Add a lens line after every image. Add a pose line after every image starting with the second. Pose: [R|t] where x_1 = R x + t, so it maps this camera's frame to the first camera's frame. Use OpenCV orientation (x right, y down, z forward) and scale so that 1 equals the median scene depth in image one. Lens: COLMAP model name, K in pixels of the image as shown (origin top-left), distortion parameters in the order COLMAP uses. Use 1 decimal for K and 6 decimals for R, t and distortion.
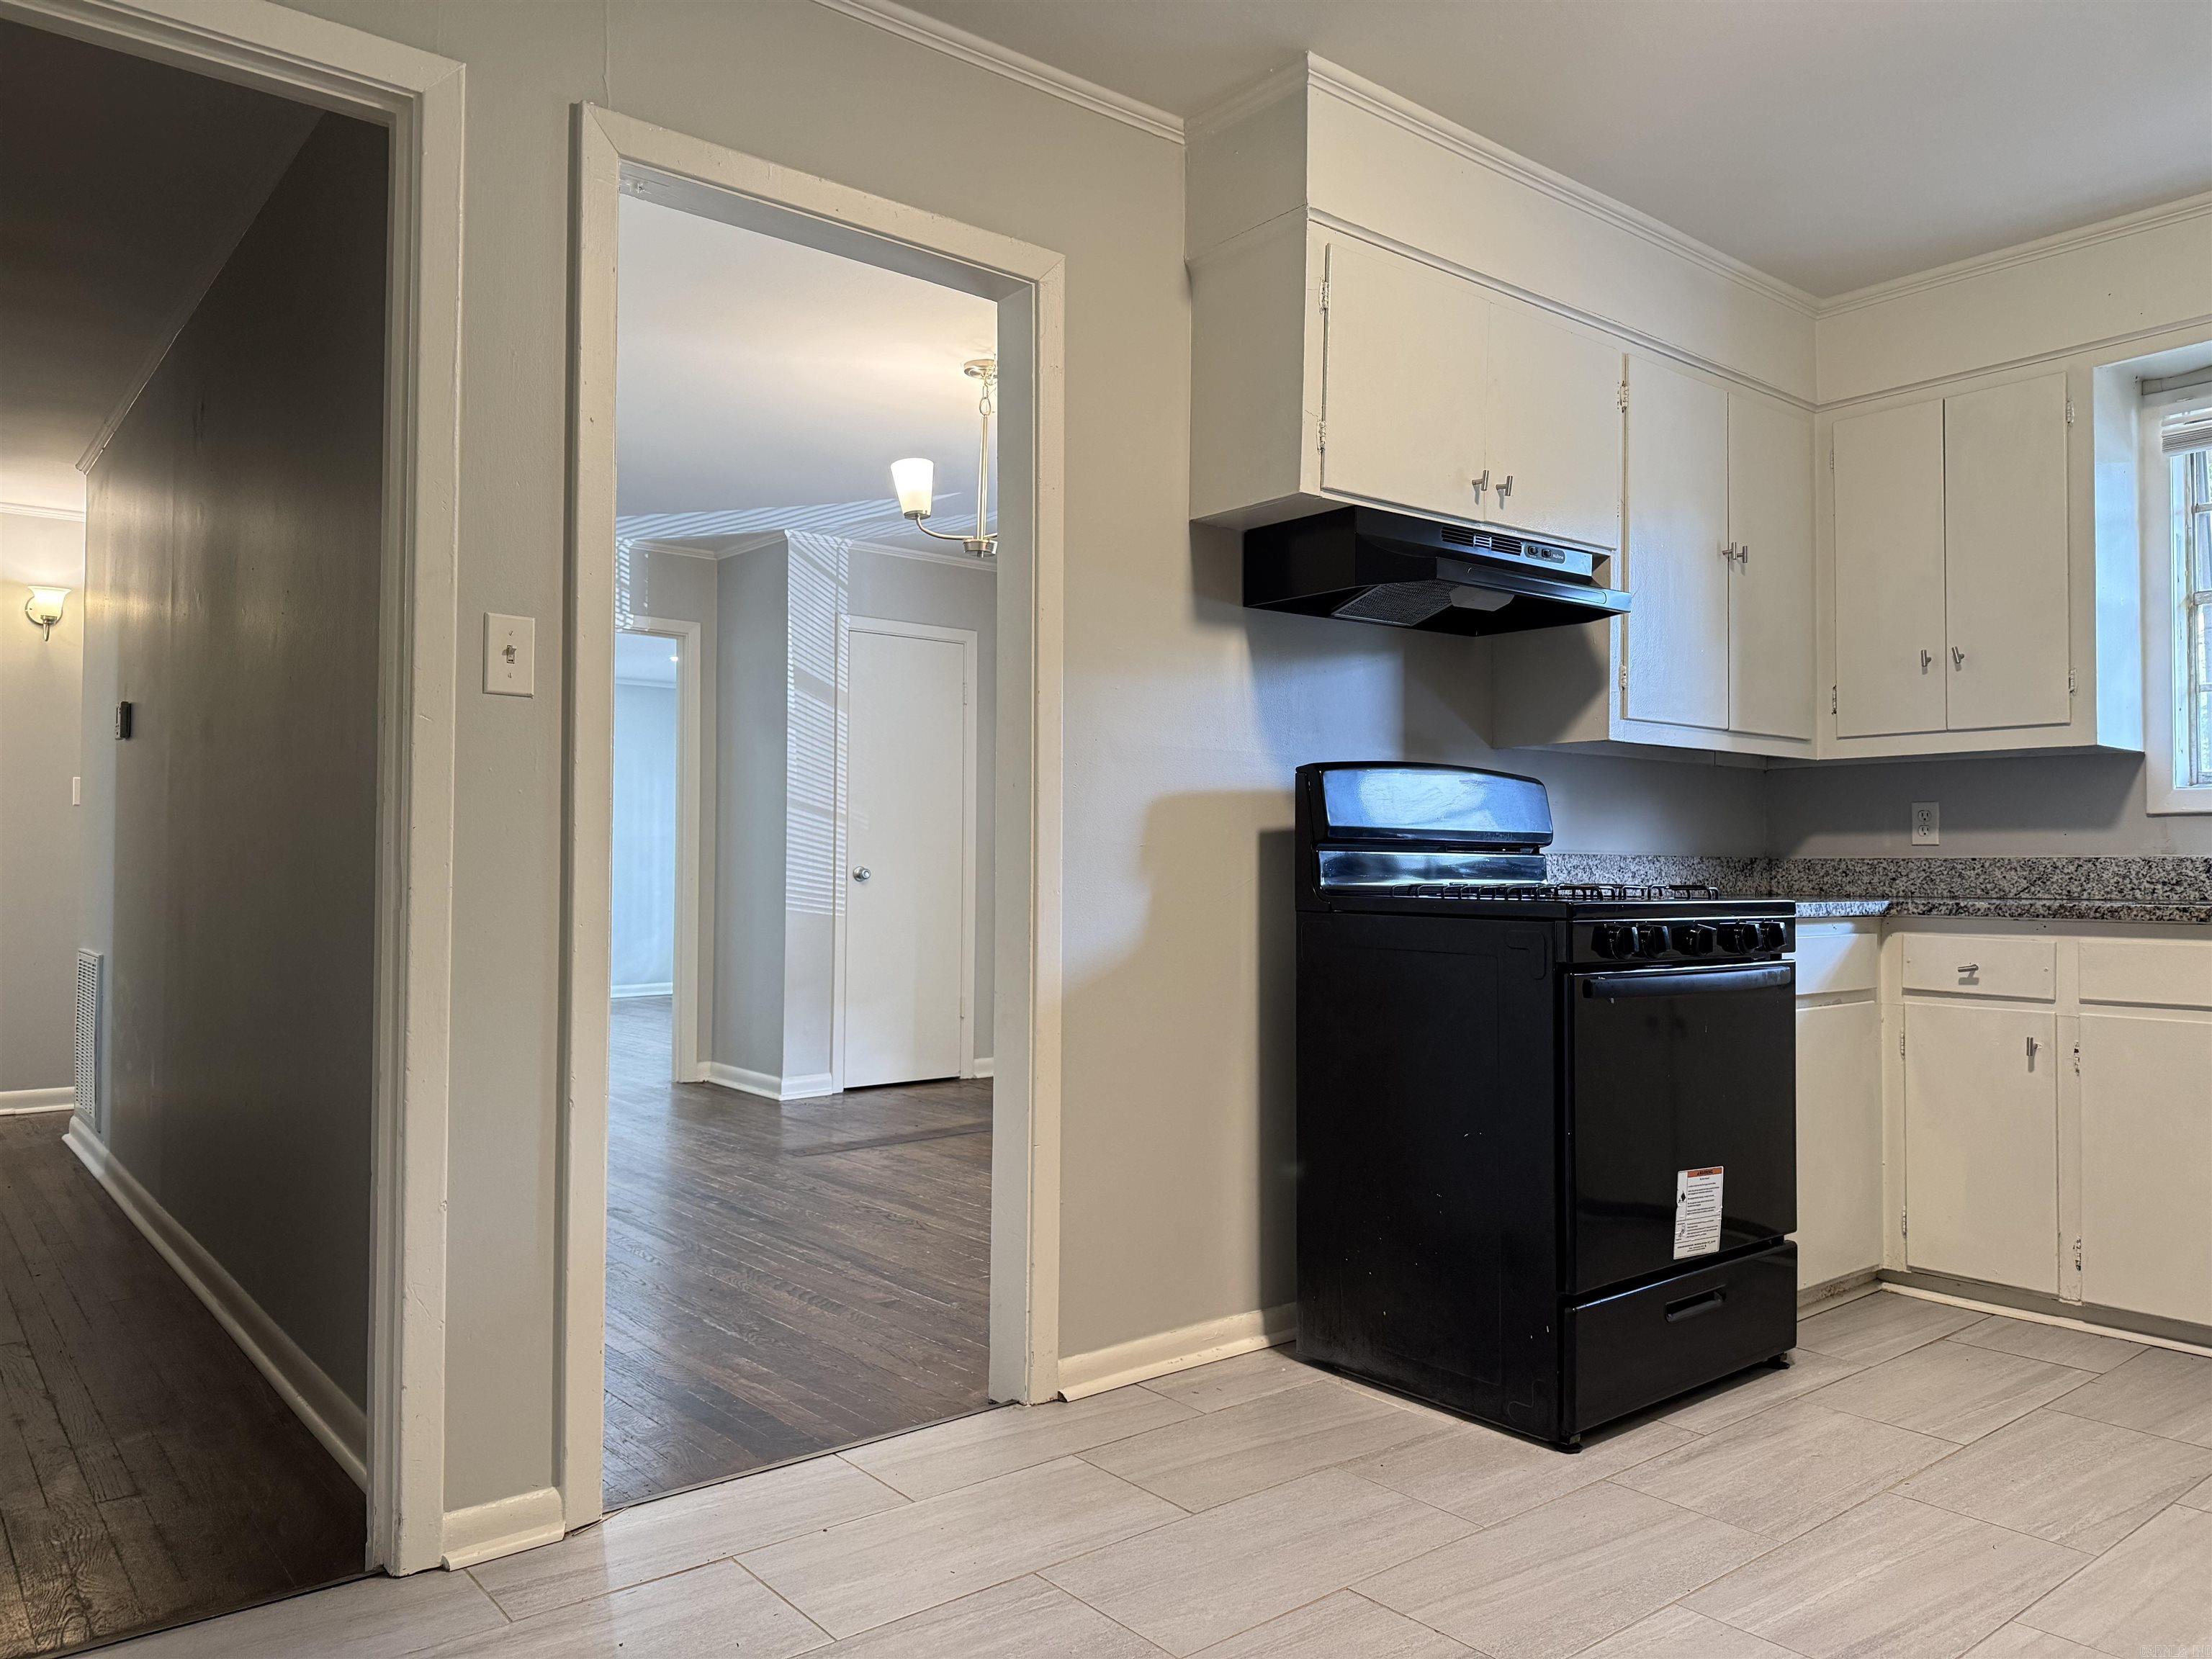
lens RADIAL K [[1563.8, 0, 1098.5], [0, 1563.8, 834.5], [0, 0, 1]] dist [0.042358, -0.036046]
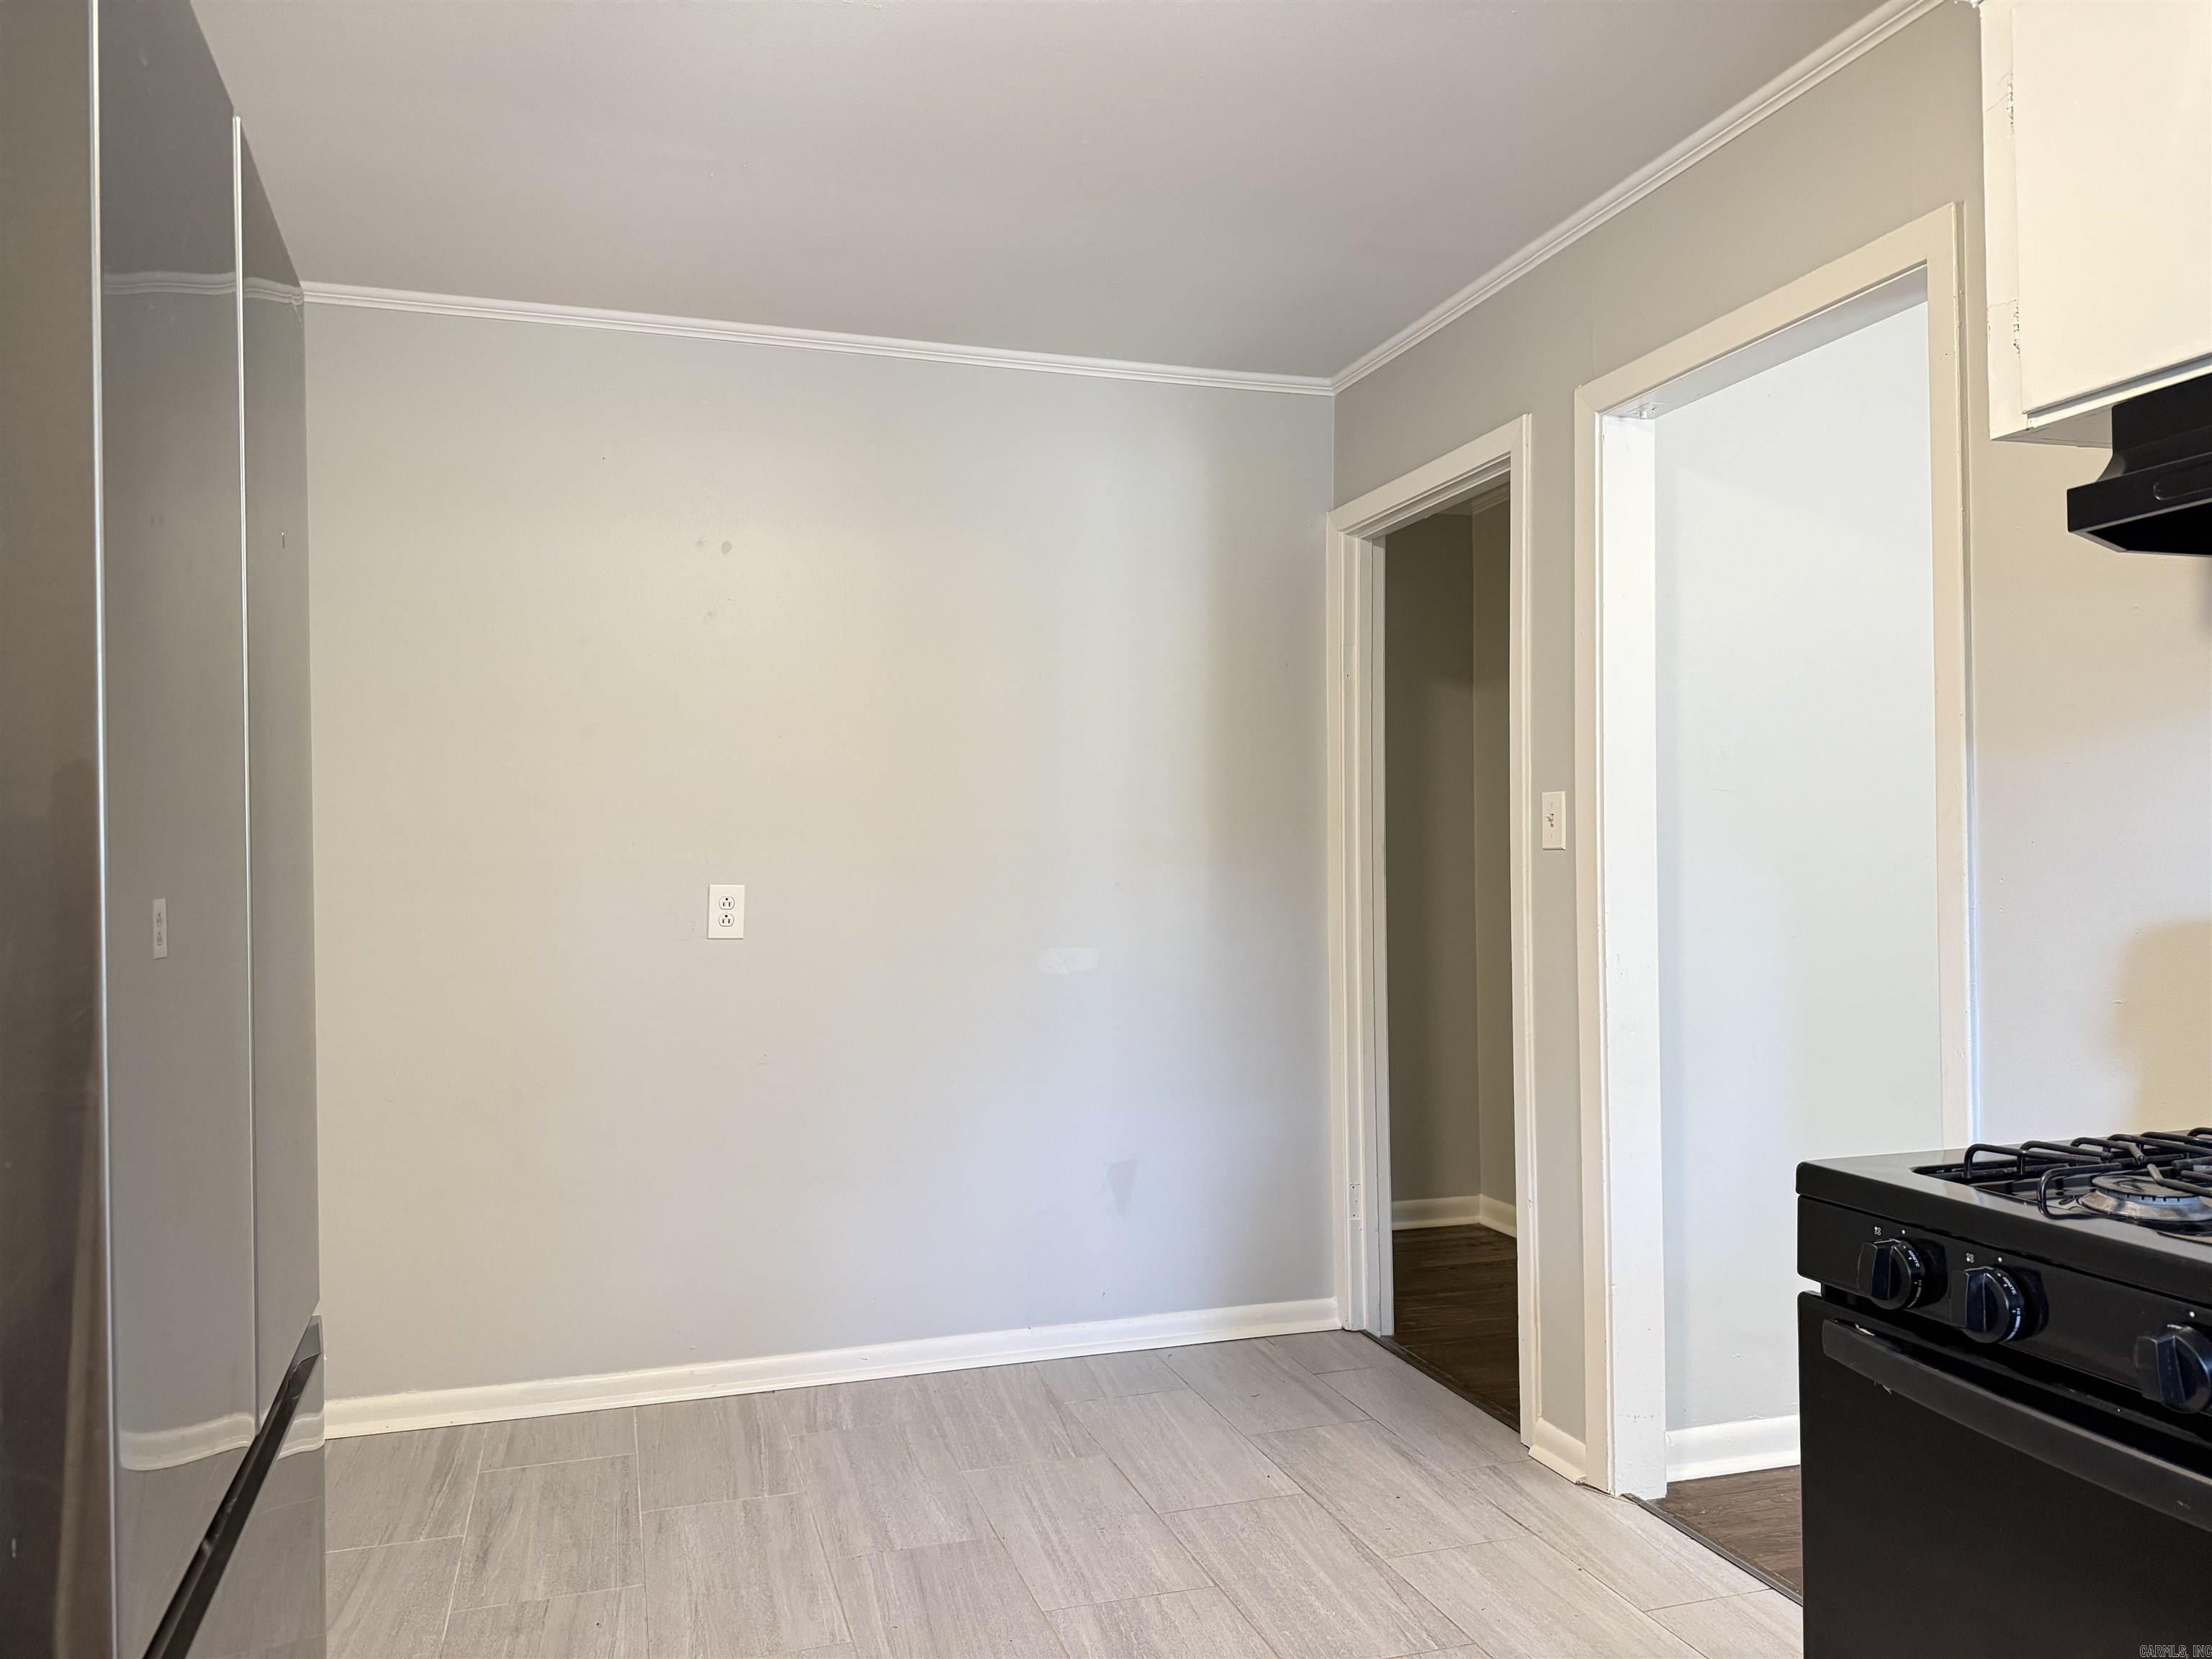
lens RADIAL K [[1563.8, 0, 1098.5], [0, 1563.8, 834.5], [0, 0, 1]] dist [0.042358, -0.036046]
pose [[-0.364162, -0.019816, -0.931125, 1.072638], [0.023544, 0.999258, -0.030474, -0.070083], [0.931038, -0.033019, -0.363425, 1.147508]]
